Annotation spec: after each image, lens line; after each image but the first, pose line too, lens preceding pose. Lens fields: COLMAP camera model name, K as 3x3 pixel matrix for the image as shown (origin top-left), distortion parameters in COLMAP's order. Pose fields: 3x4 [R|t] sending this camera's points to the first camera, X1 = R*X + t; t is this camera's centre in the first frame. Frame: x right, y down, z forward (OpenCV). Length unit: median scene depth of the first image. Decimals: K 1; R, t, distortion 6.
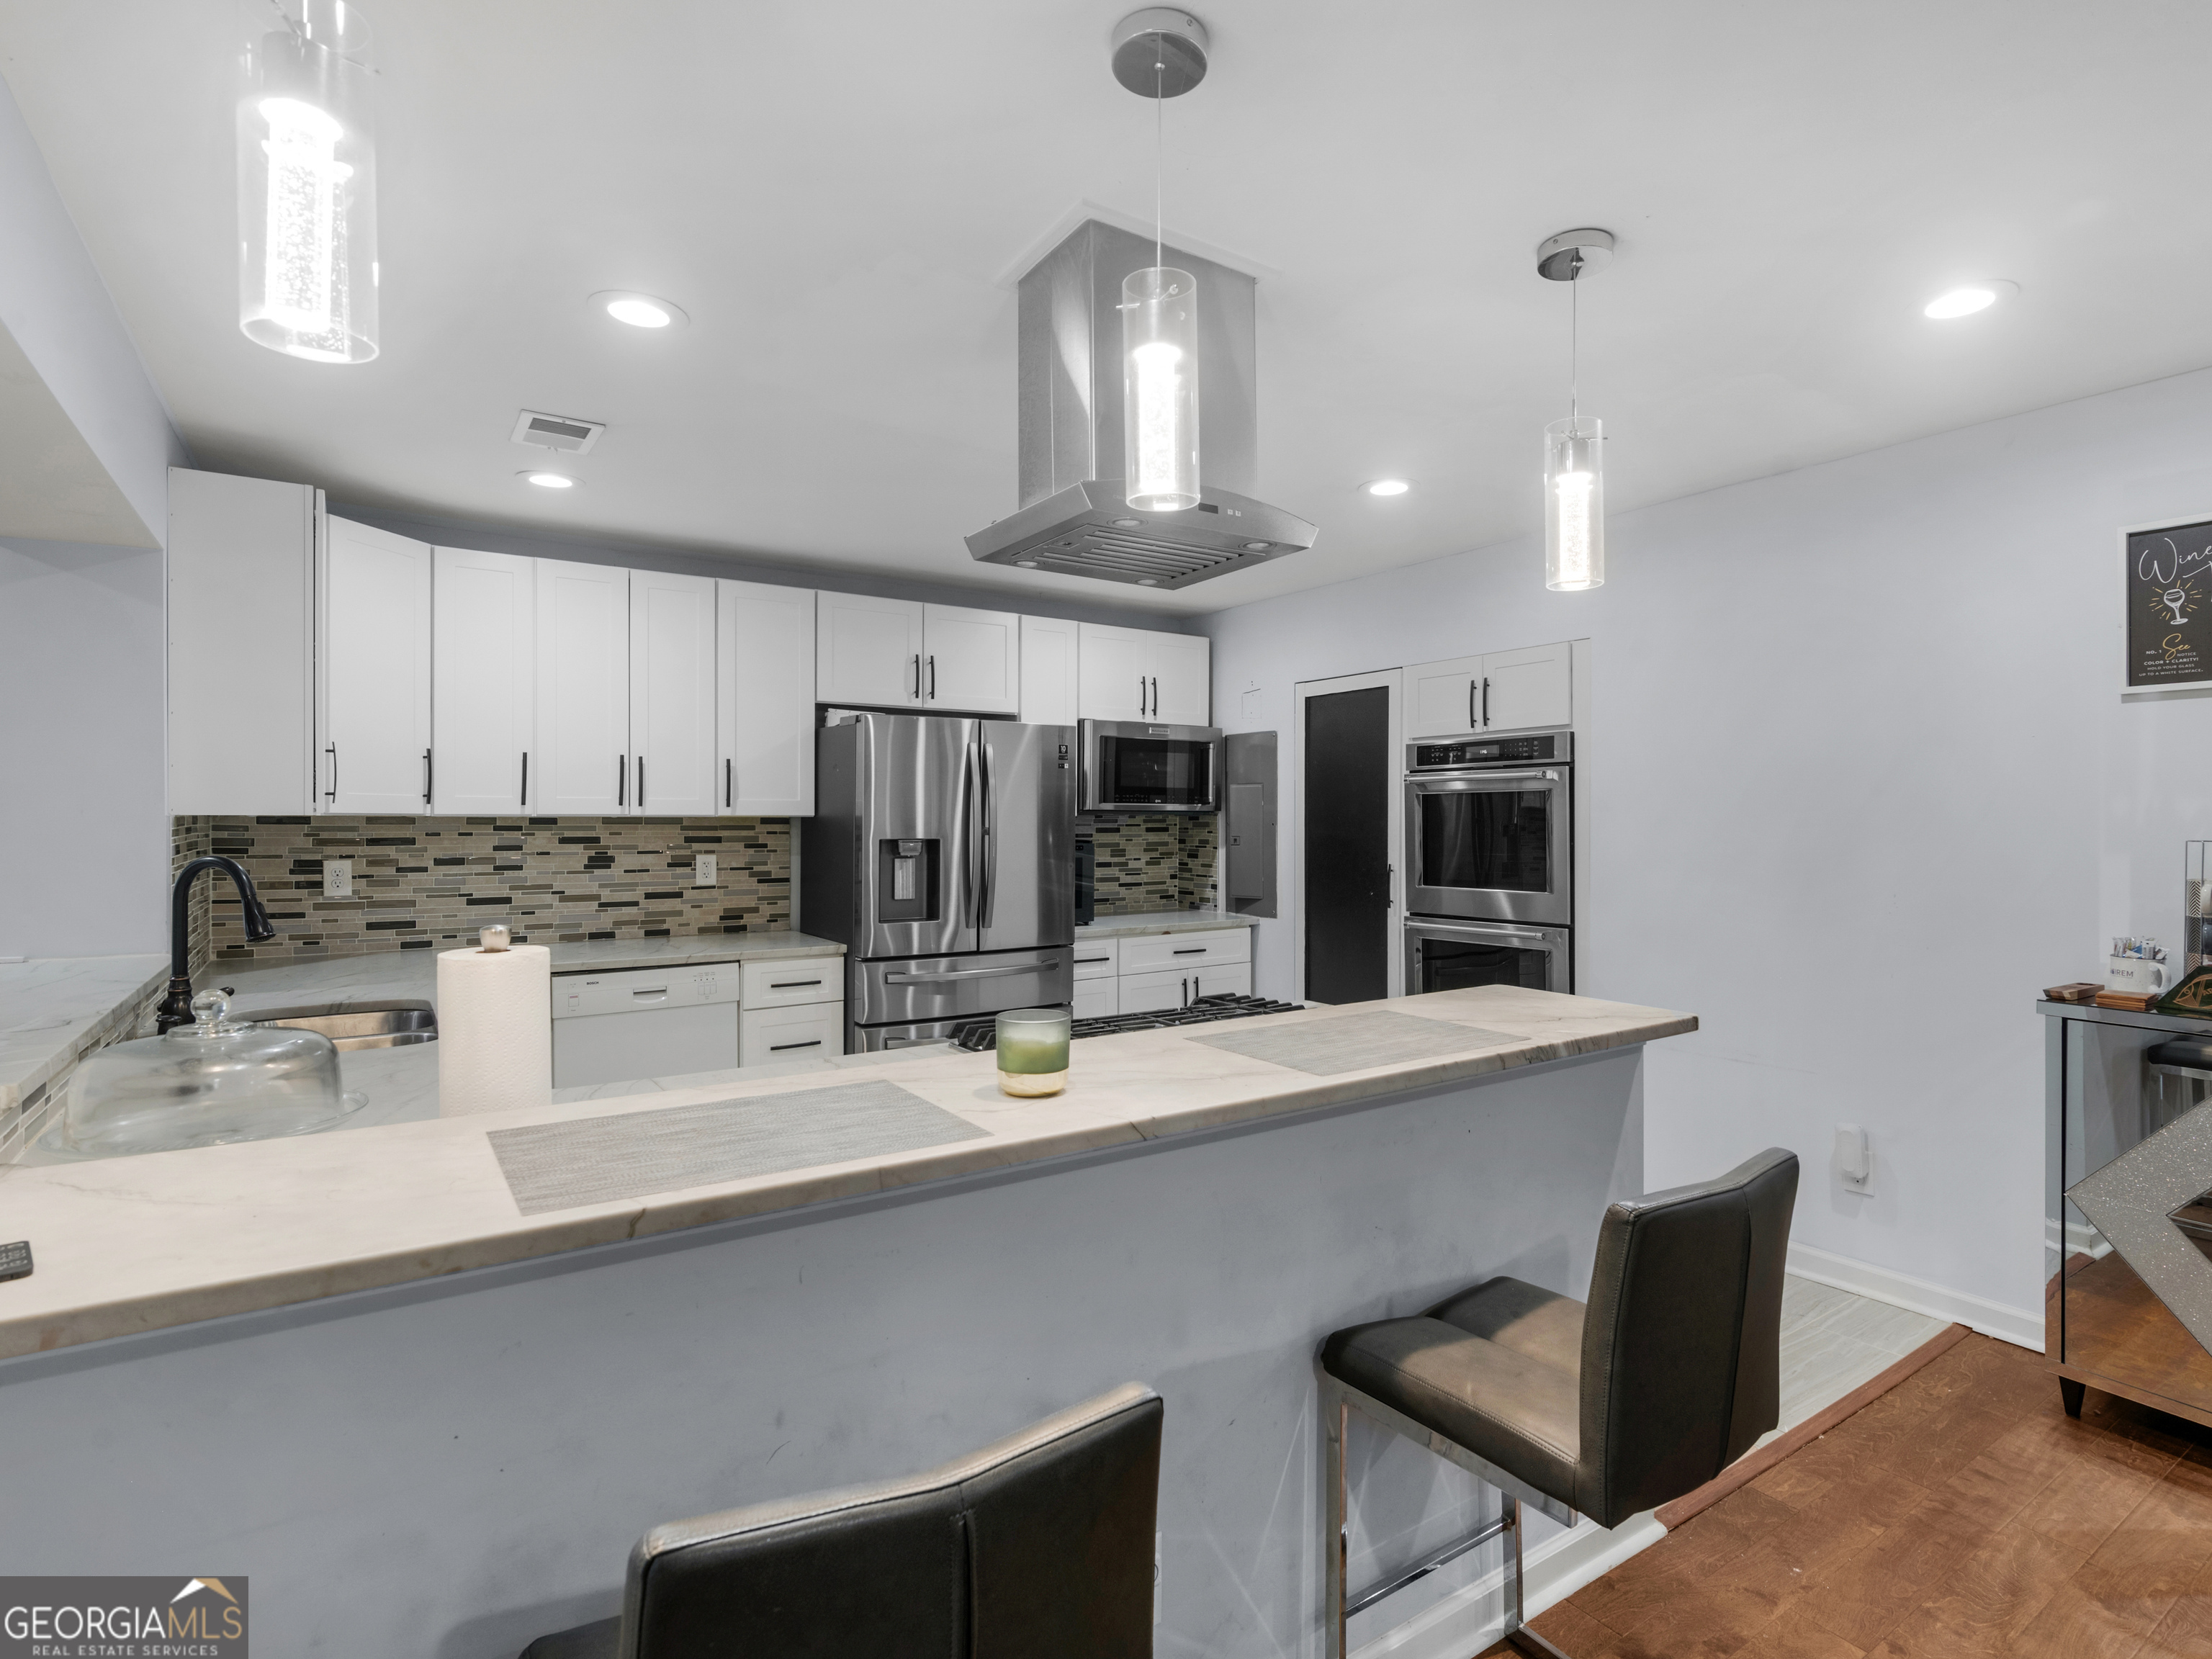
lens RADIAL K [[1137.4, 0, 1129.5], [0, 1137.4, 823.7], [0, 0, 1]] dist [0.000906, 0.000451]
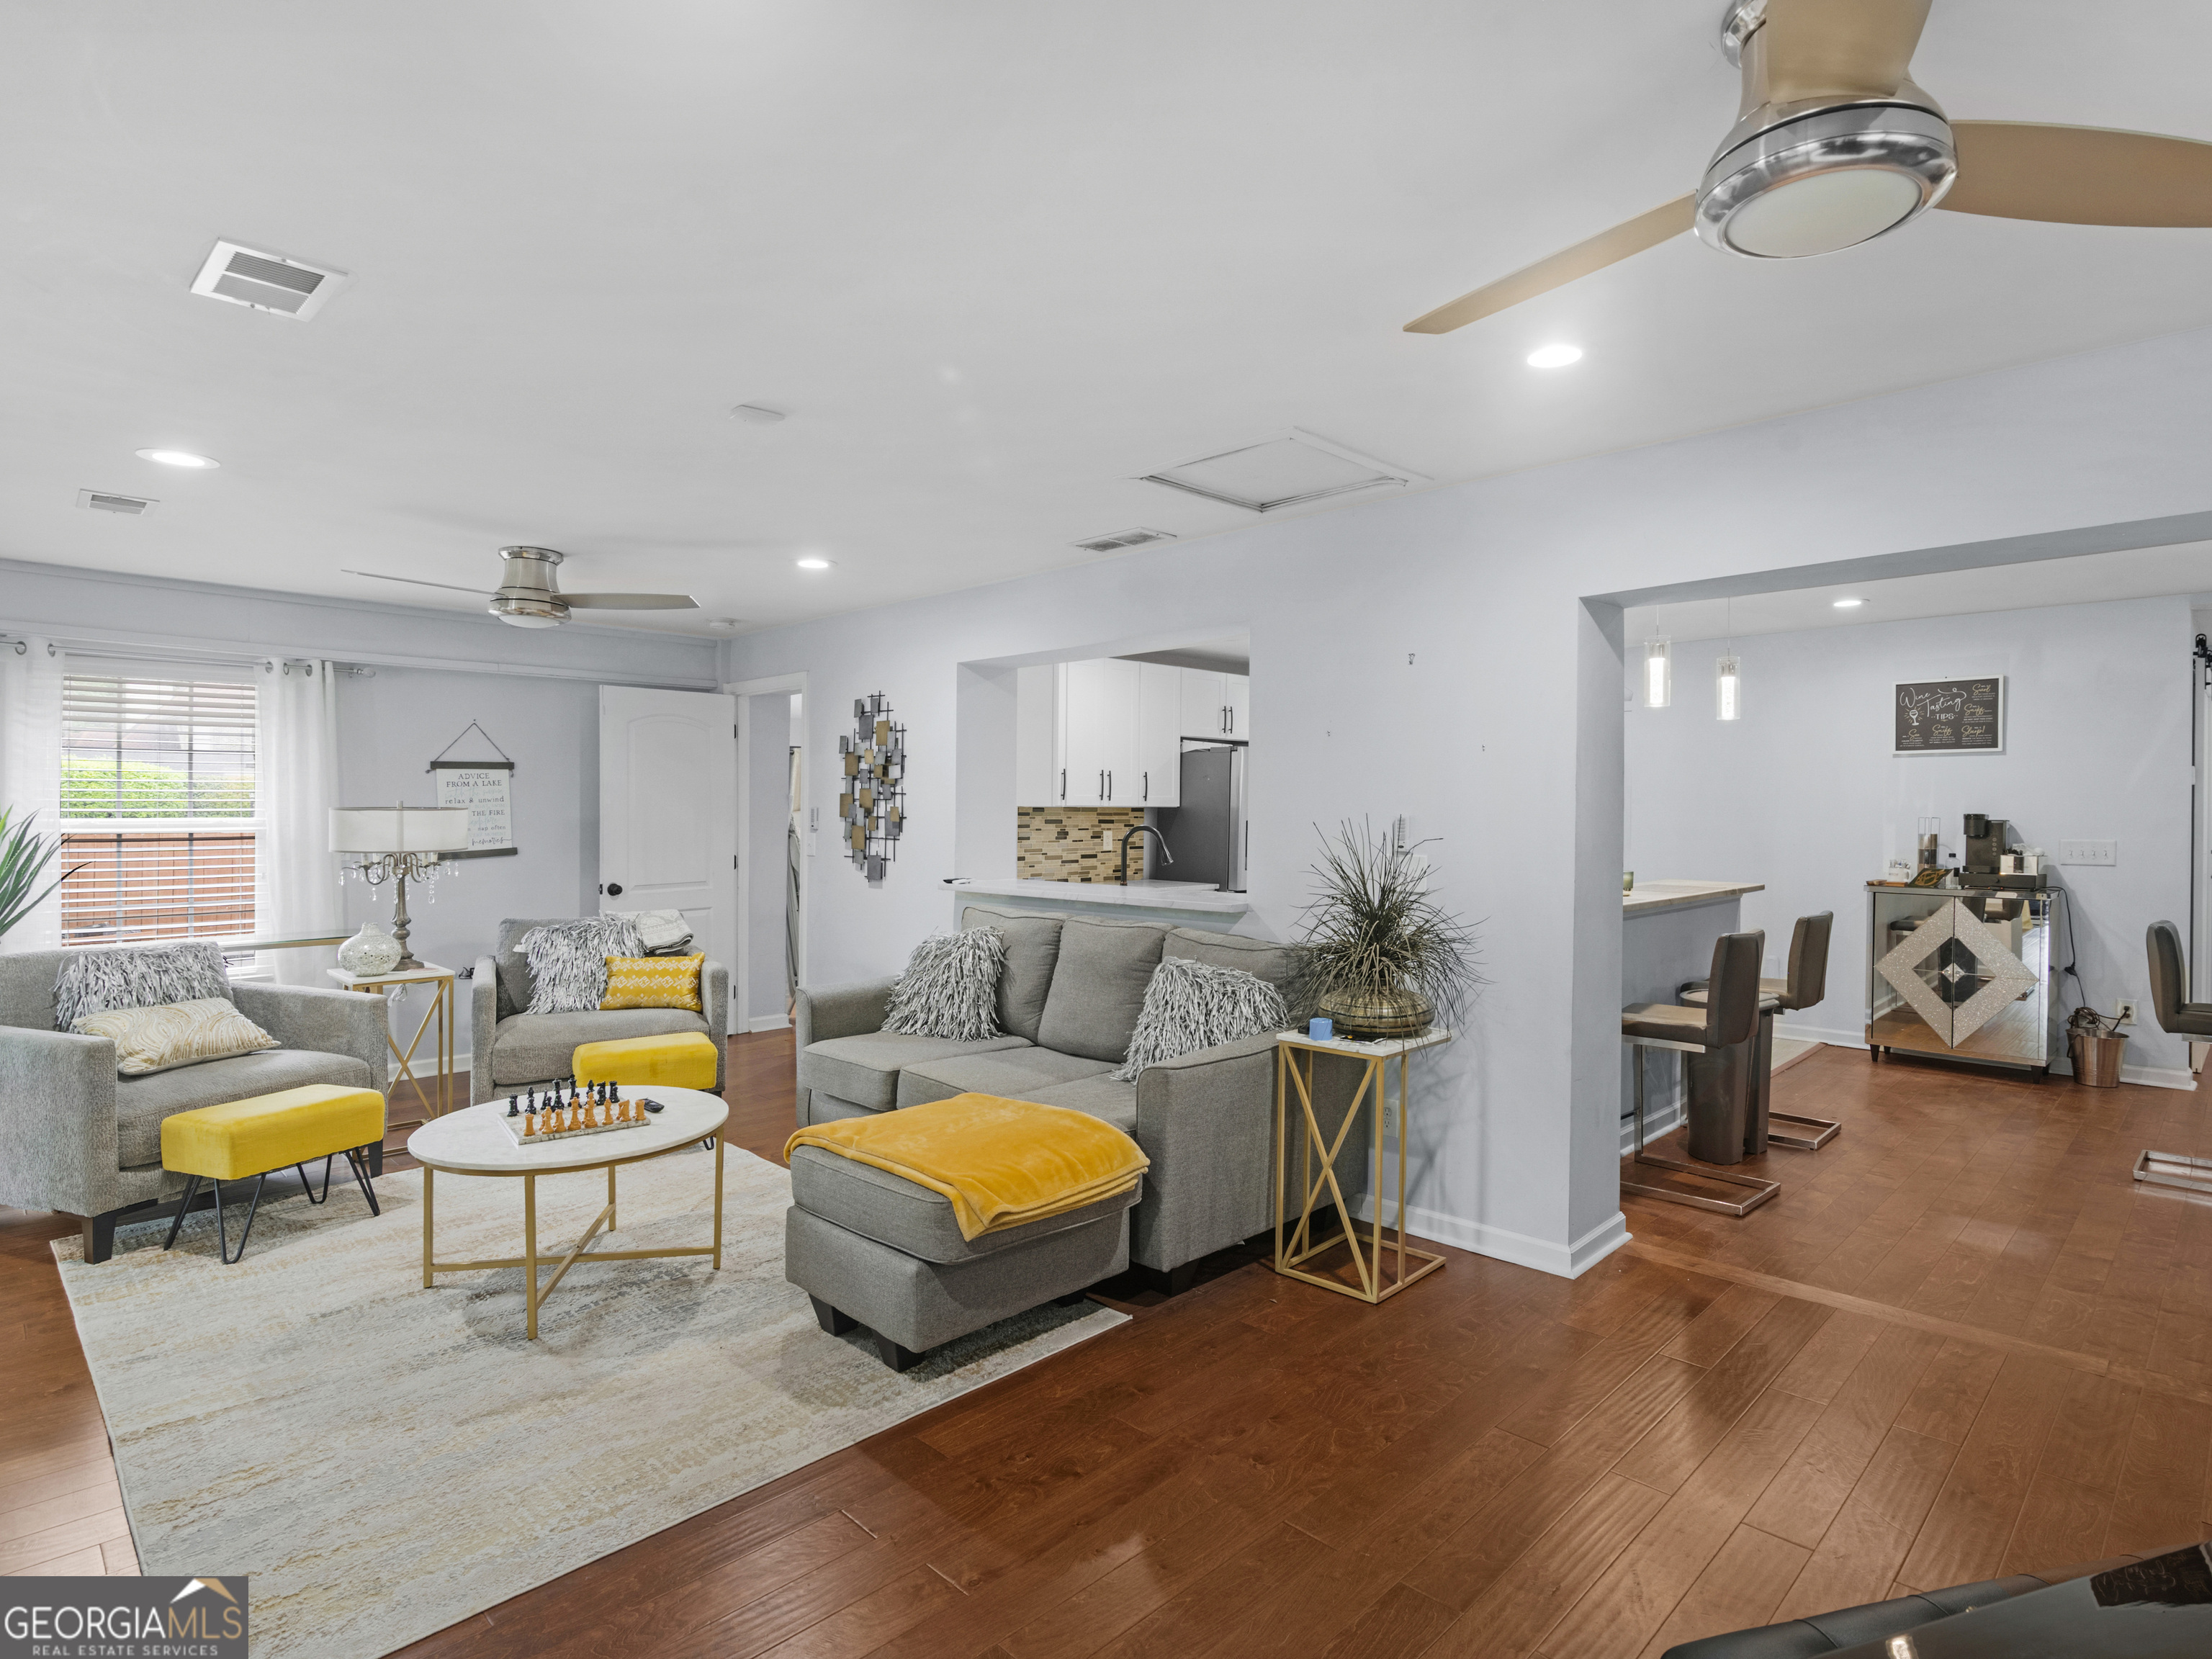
lens RADIAL K [[1189.4, 0, 1128.5], [0, 1189.4, 830.0], [0, 0, 1]] dist [0.001749, 0.000464]
pose [[0.979903, -0.003110, 0.199448, -0.727735], [0.000483, 0.999913, 0.013218, 0.004395], [-0.199472, -0.012856, 0.979819, -0.680912]]
